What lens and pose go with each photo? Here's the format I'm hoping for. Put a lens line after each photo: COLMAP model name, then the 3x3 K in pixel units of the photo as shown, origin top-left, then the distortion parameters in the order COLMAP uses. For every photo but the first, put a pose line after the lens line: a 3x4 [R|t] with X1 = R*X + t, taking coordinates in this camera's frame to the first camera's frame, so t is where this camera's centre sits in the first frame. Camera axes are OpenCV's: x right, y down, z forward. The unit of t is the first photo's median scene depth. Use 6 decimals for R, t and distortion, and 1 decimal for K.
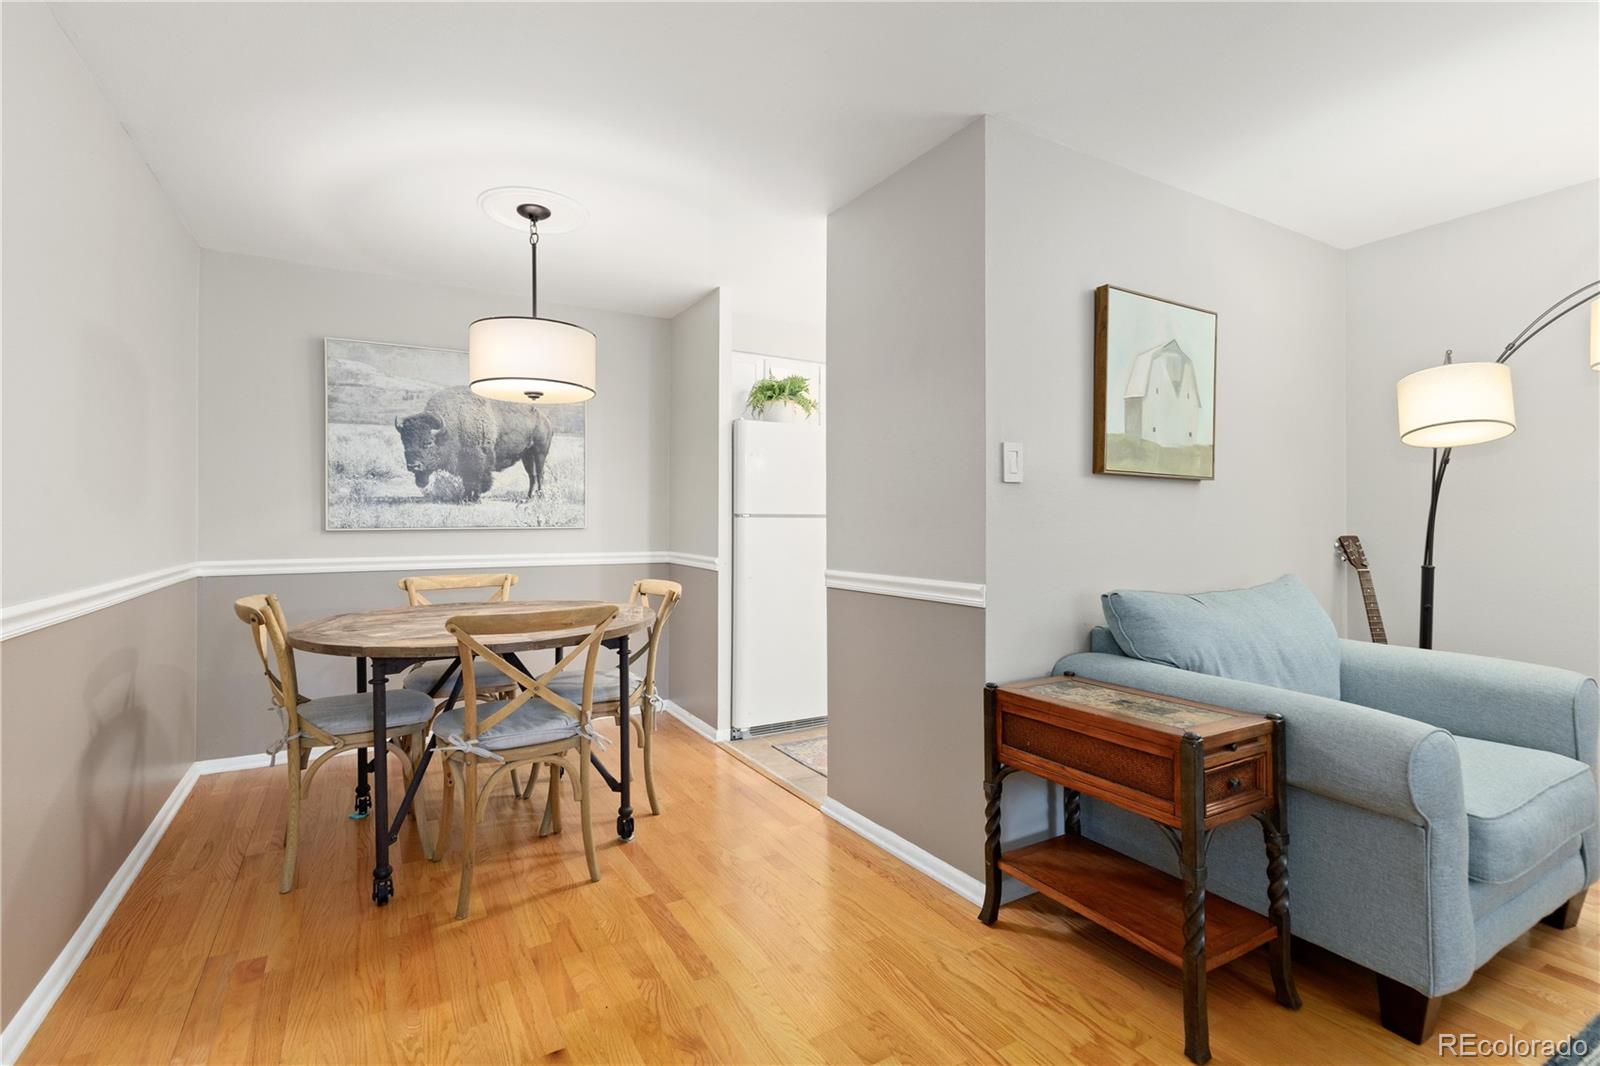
lens RADIAL K [[734.3, 0, 789.3], [0, 734.3, 514.9], [0, 0, 1]] dist [0.010159, -0.002881]
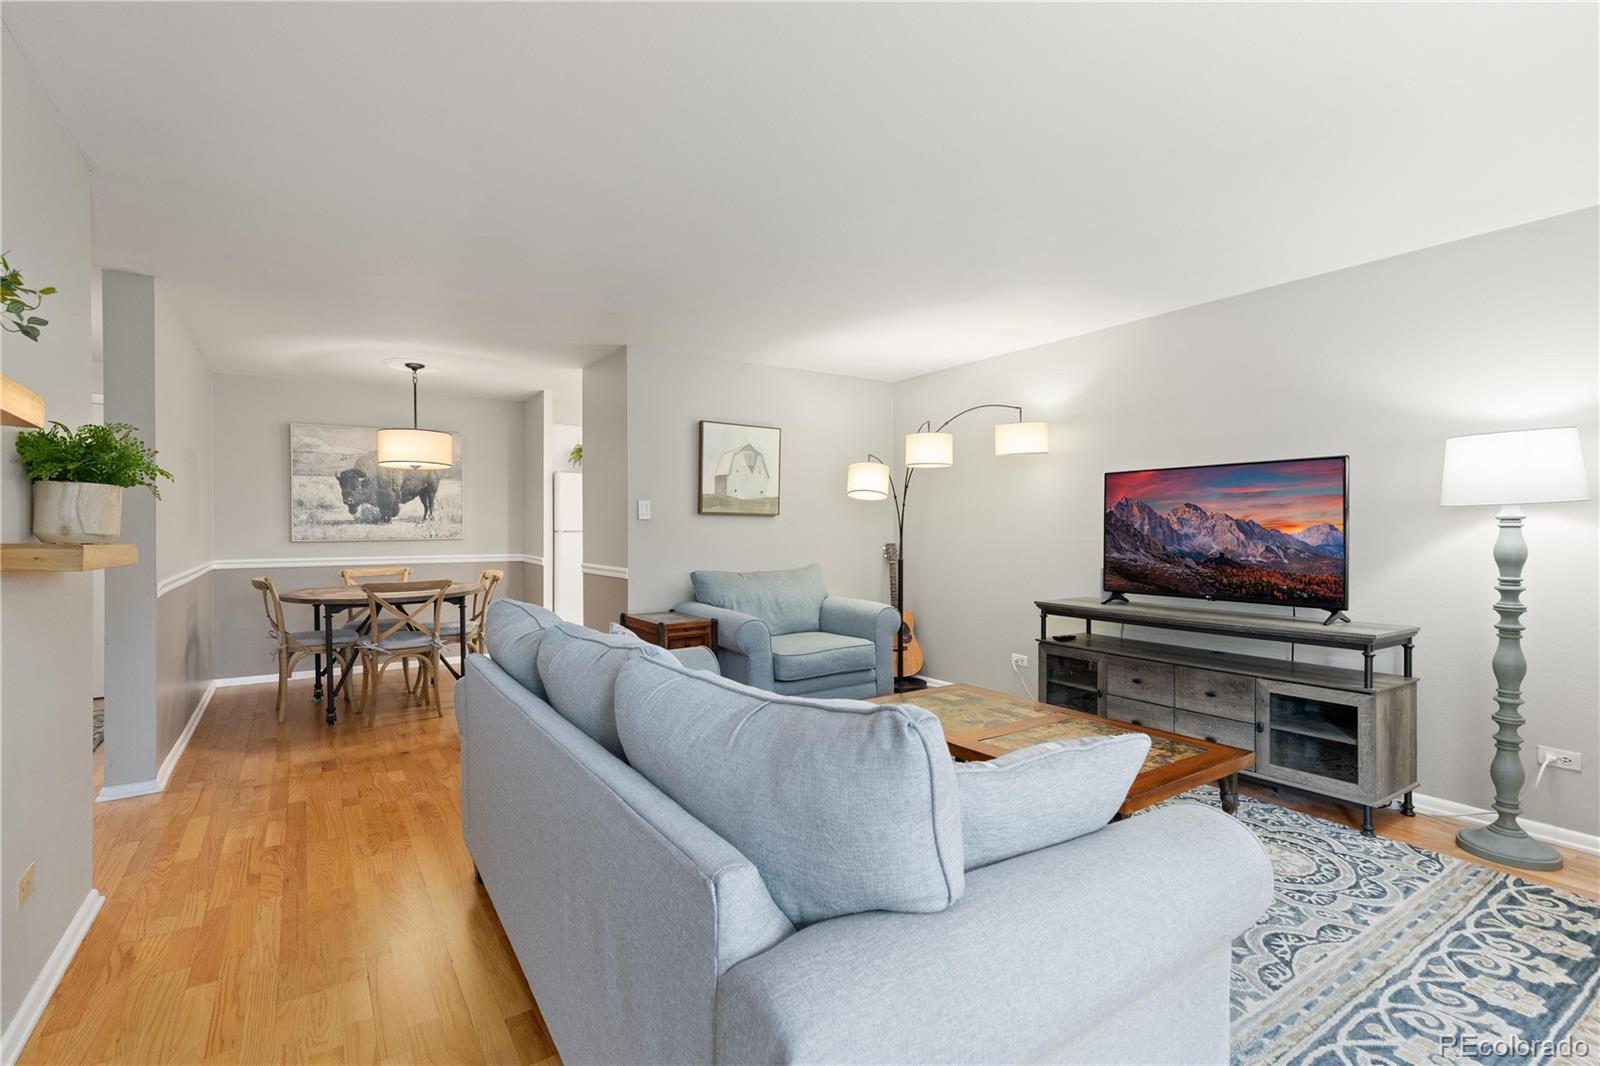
lens RADIAL K [[734.3, 0, 793.7], [0, 734.3, 529.1], [0, 0, 1]] dist [0.010159, -0.002881]
pose [[0.997937, -0.000300, 0.064203, 0.464305], [-0.000562, 0.999910, 0.013416, -0.035008], [-0.064201, -0.013424, 0.997847, -0.866241]]
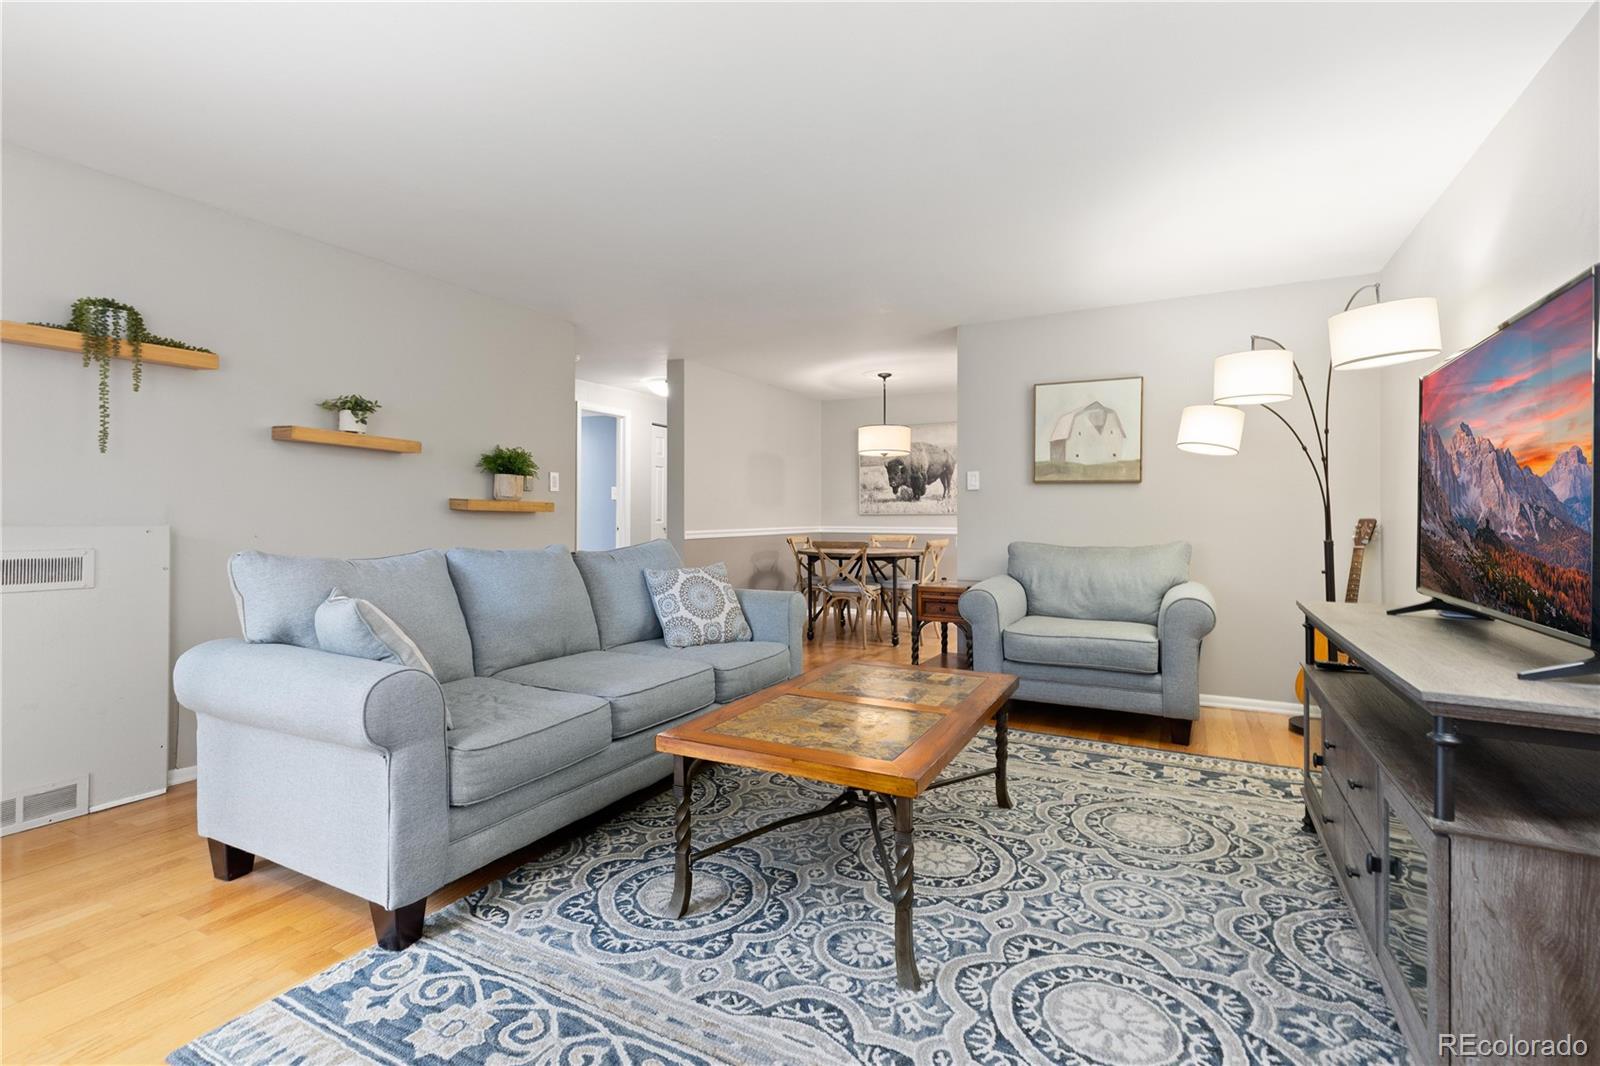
lens RADIAL K [[734.3, 0, 785.9], [0, 734.3, 533.4], [0, 0, 1]] dist [0.010159, -0.002881]
pose [[0.523002, 0.022696, -0.852029, 1.452691], [0.006770, 0.999503, 0.030780, 0.010045], [0.852305, -0.021866, 0.522589, -0.467510]]
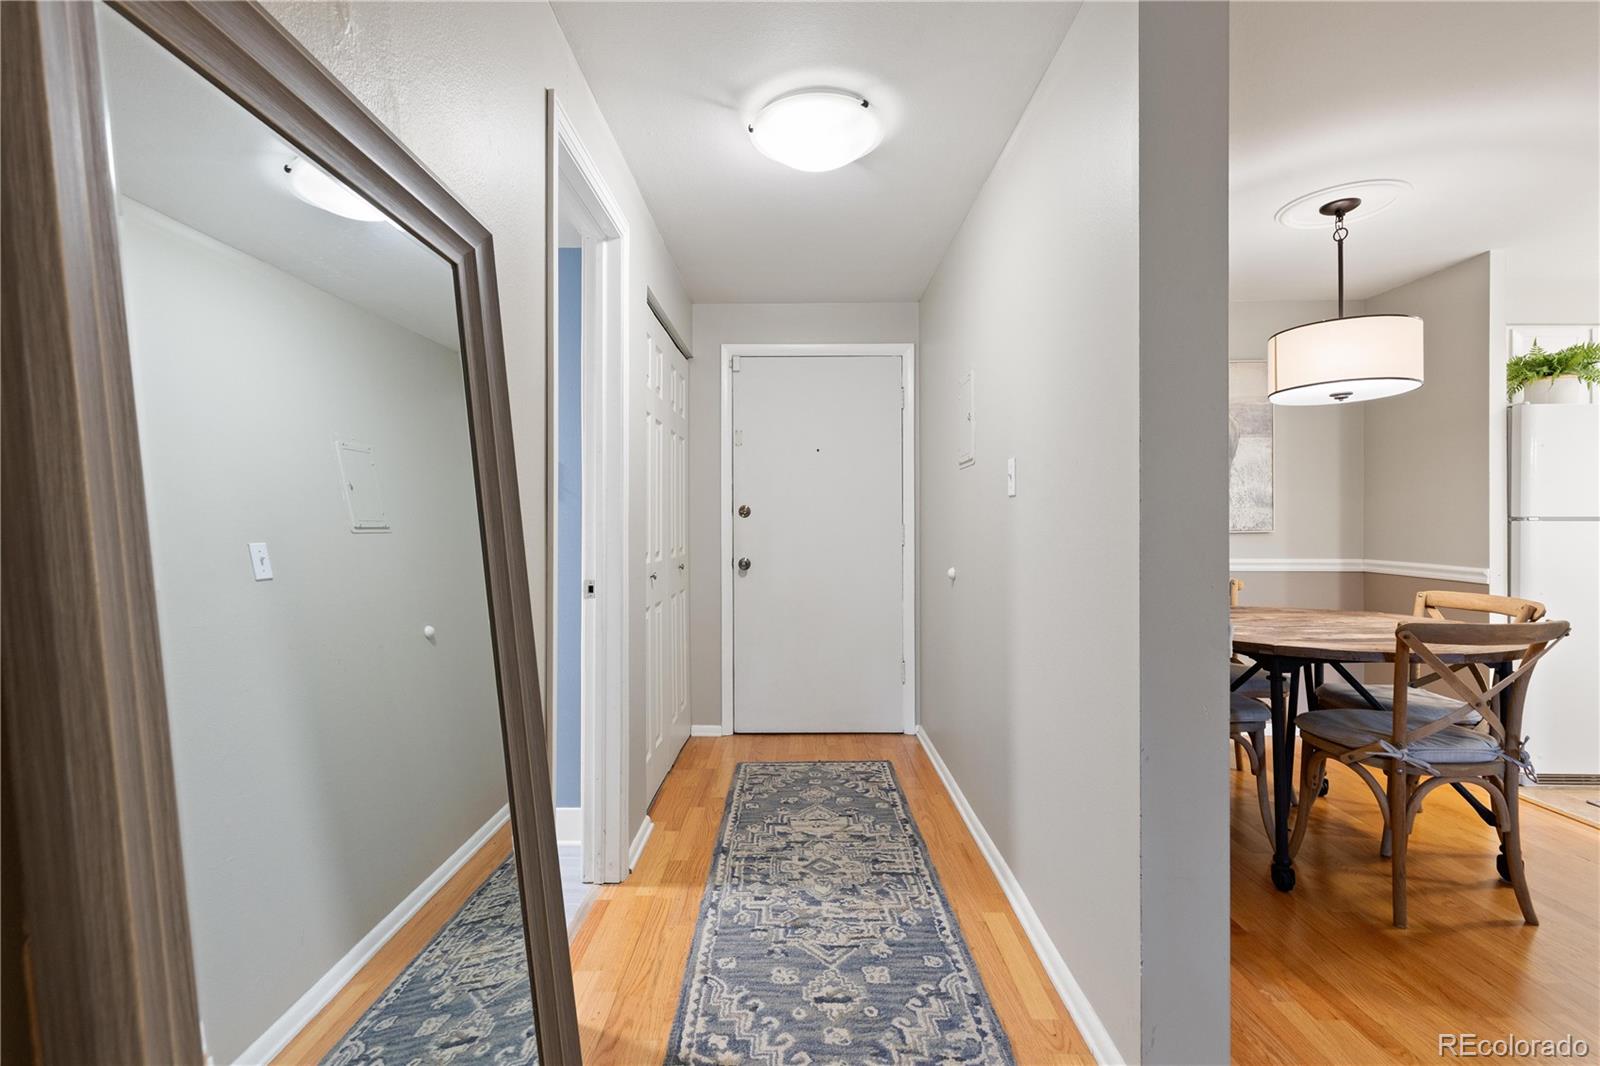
lens RADIAL K [[734.3, 0, 789.7], [0, 734.3, 516.8], [0, 0, 1]] dist [0.010159, -0.002881]
pose [[0.862387, -0.007220, -0.506198, -0.482308], [0.006625, 0.999974, -0.002976, -0.005646], [0.506206, -0.000787, 0.862412, -0.203634]]
